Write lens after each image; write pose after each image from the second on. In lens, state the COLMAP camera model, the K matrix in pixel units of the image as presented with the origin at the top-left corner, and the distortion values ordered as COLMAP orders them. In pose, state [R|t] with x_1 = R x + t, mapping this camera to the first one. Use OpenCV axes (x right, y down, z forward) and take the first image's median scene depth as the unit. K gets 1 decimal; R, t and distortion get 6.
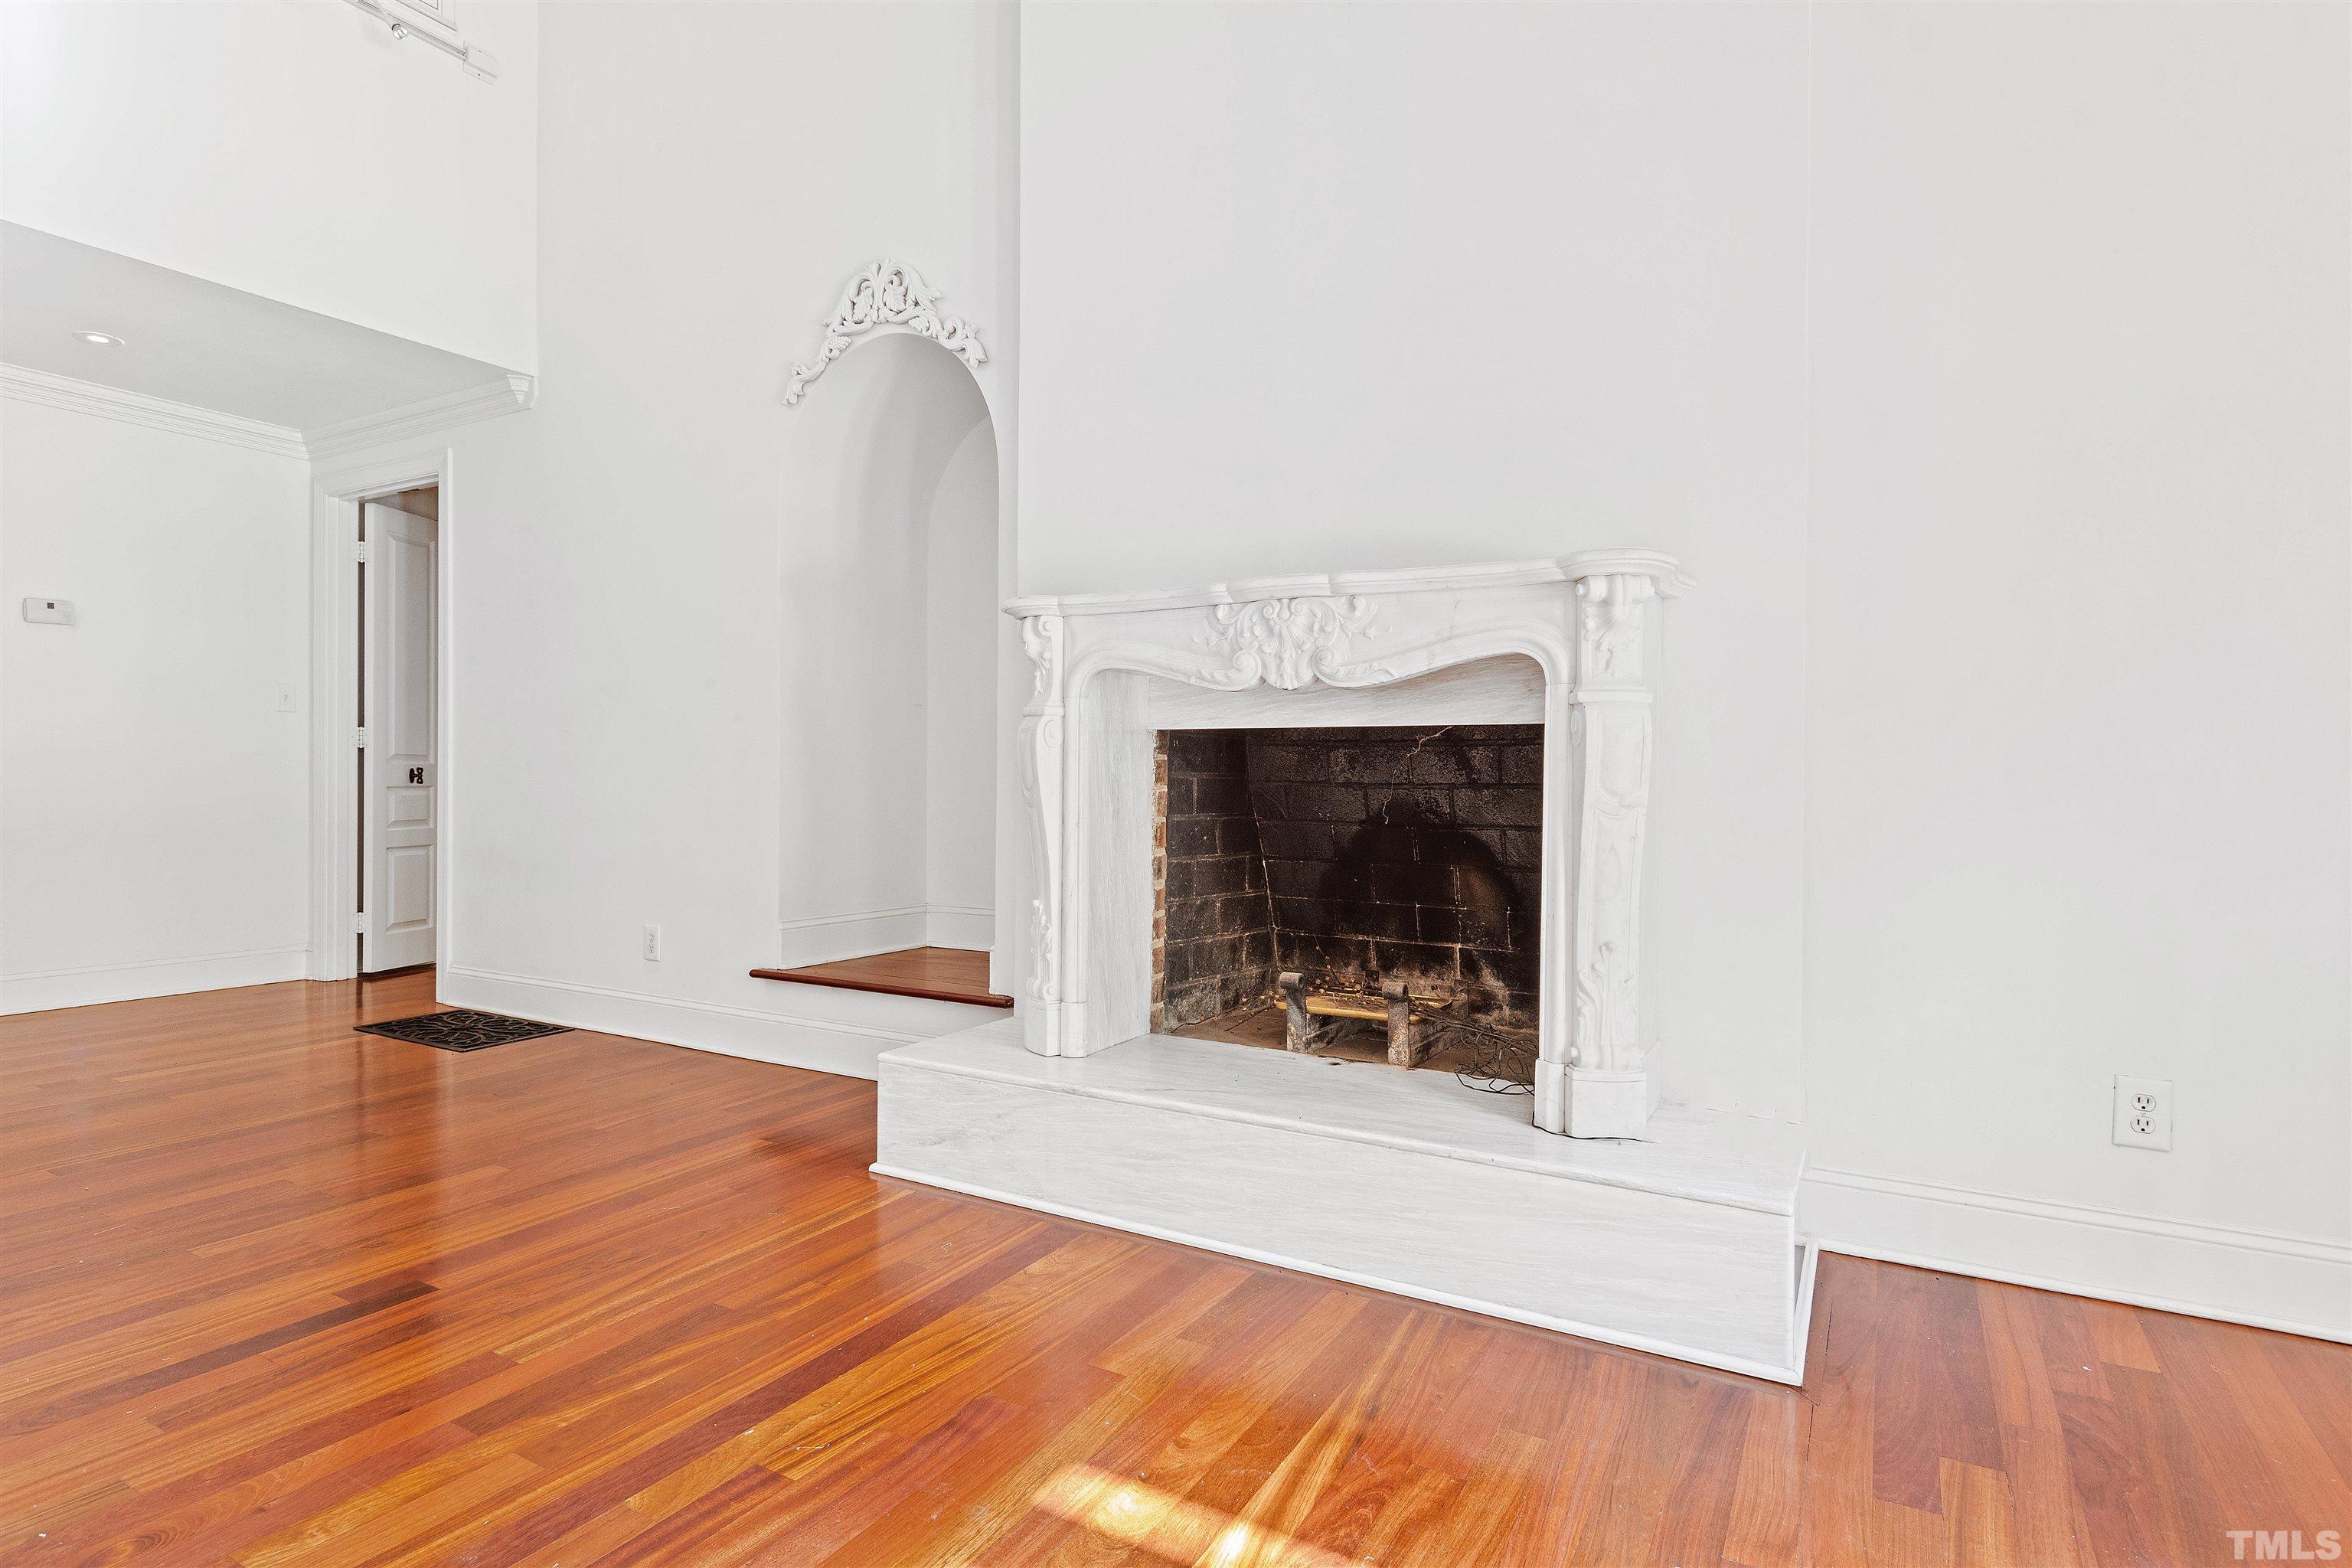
lens RADIAL K [[1234.5, 0, 1171.6], [0, 1234.5, 787.2], [0, 0, 1]] dist [-0.007352, -0.000929]
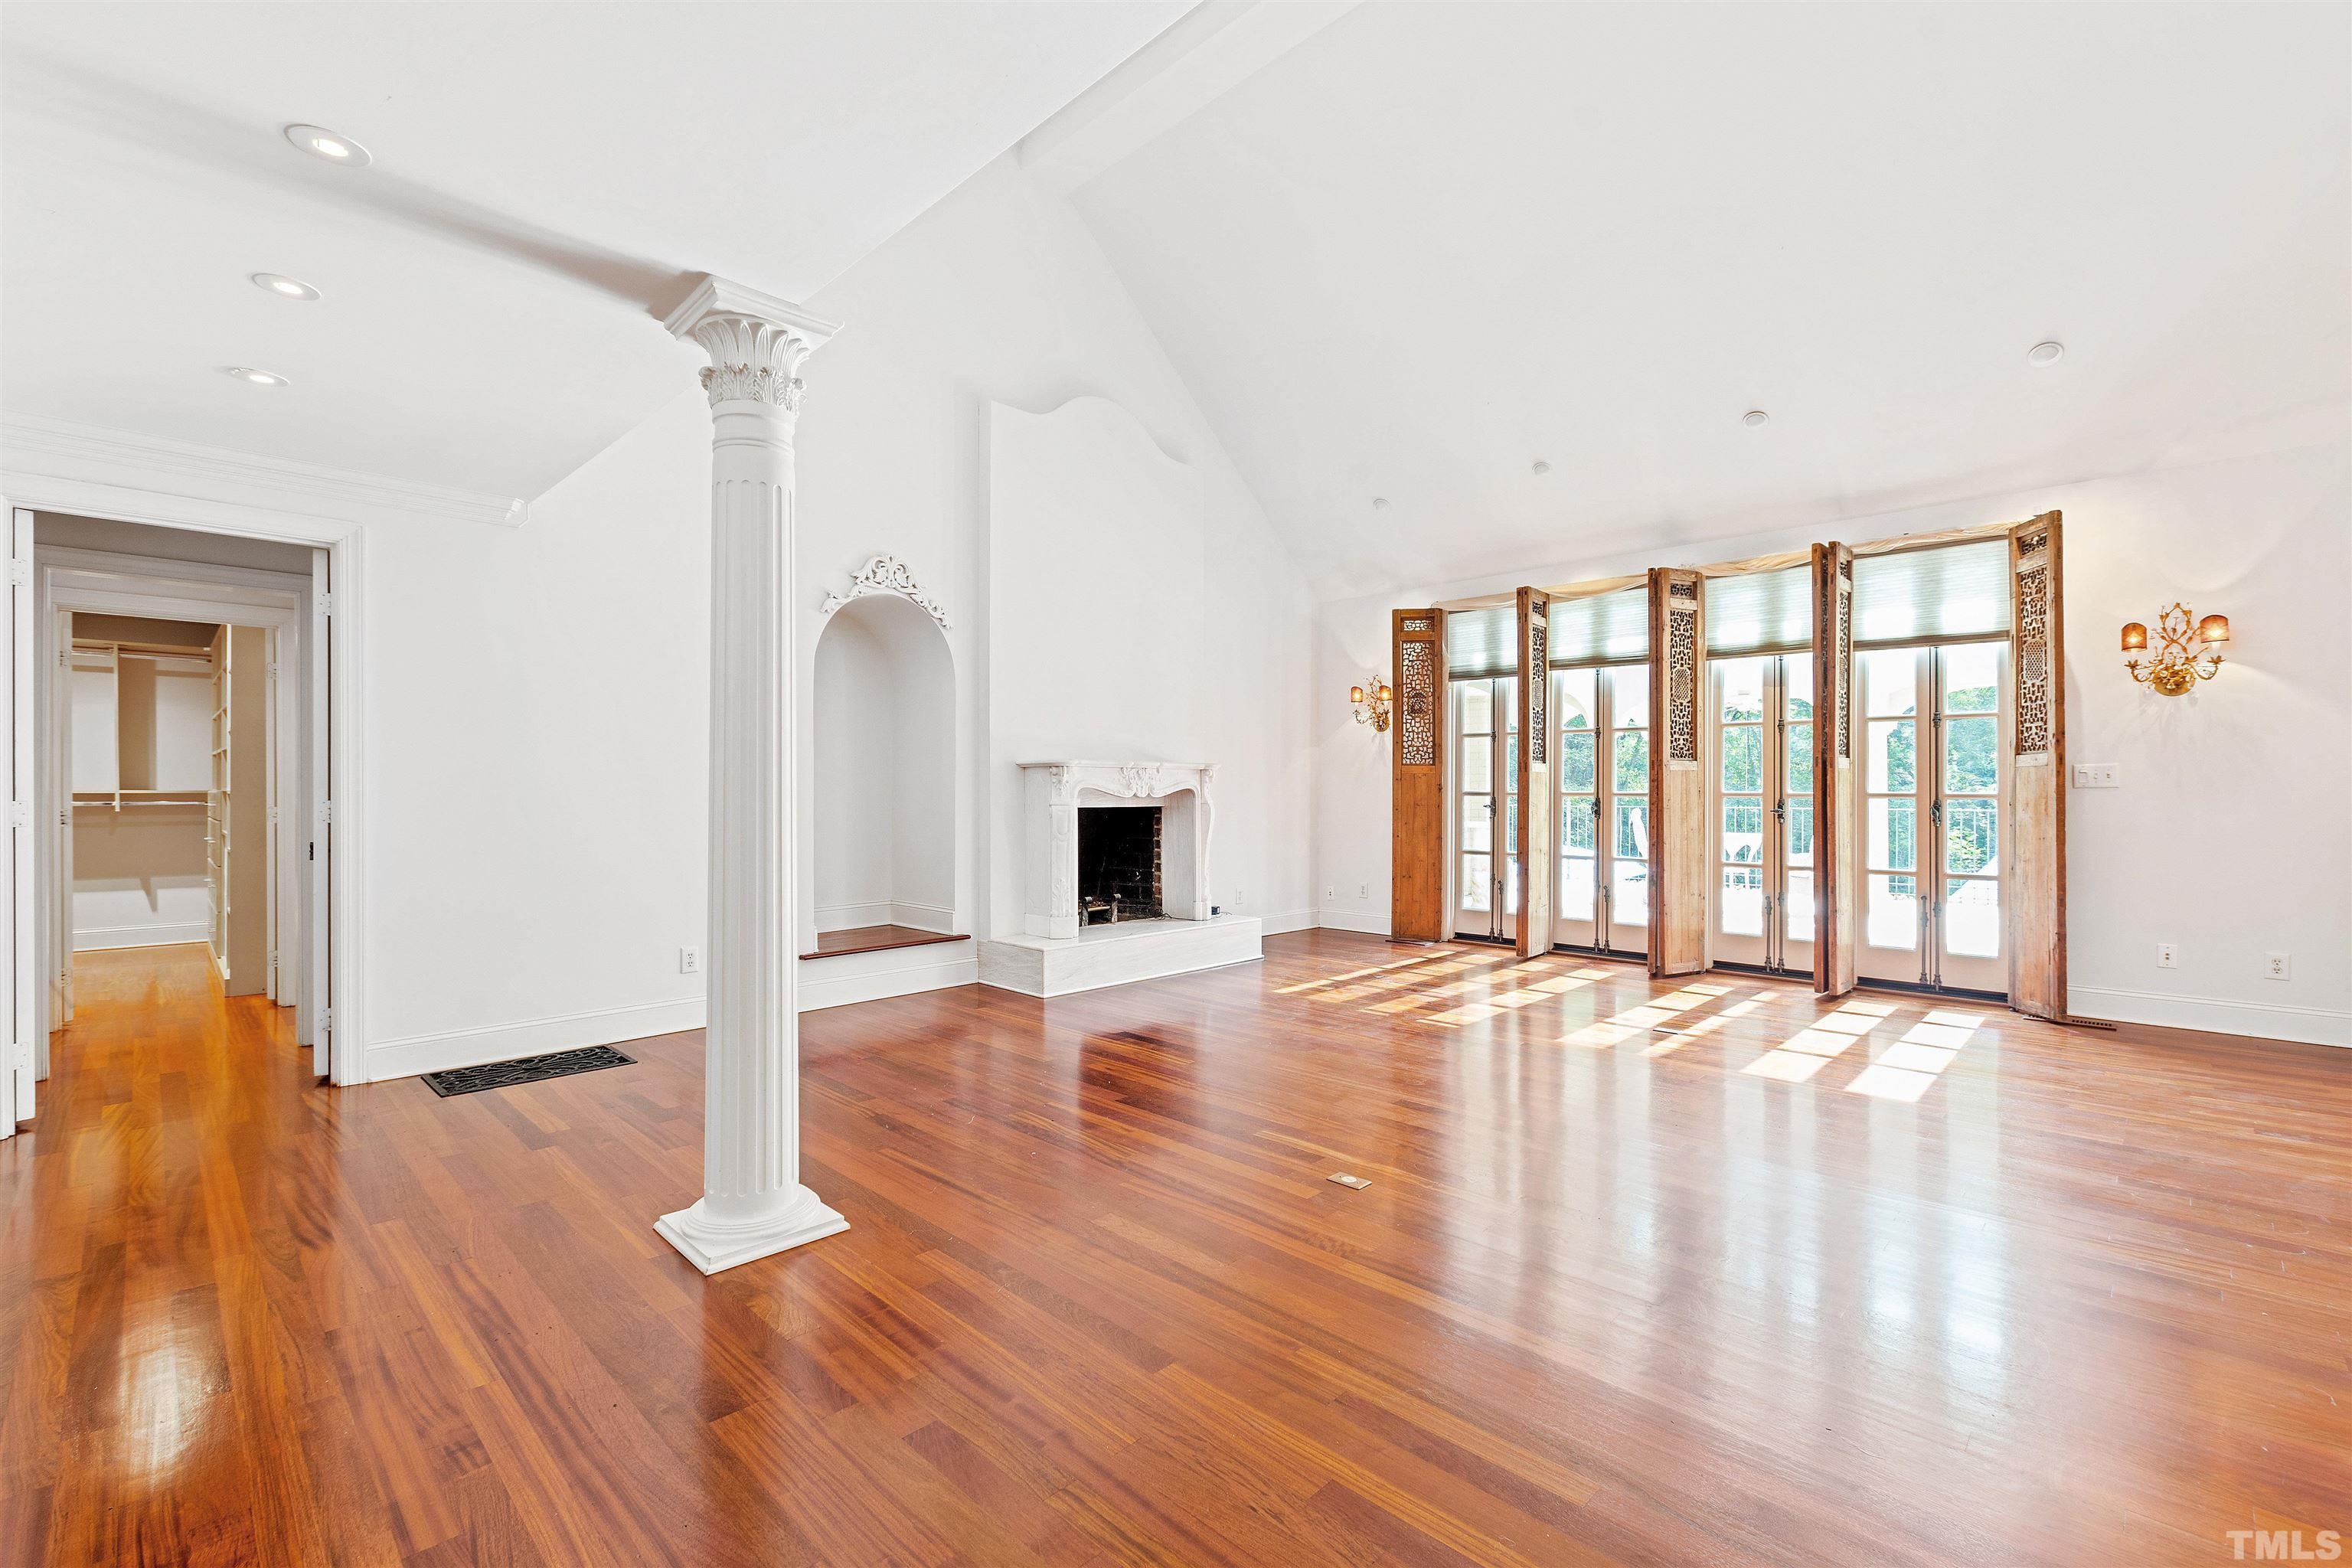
lens RADIAL K [[1019.8, 0, 1176.0], [0, 1019.8, 786.6], [0, 0, 1]] dist [0.003424, 0.000135]
pose [[0.250467, -0.002852, 0.968121, -1.682112], [0.003008, 0.999993, 0.002167, -0.079485], [-0.968120, 0.002369, 0.250474, 0.200062]]
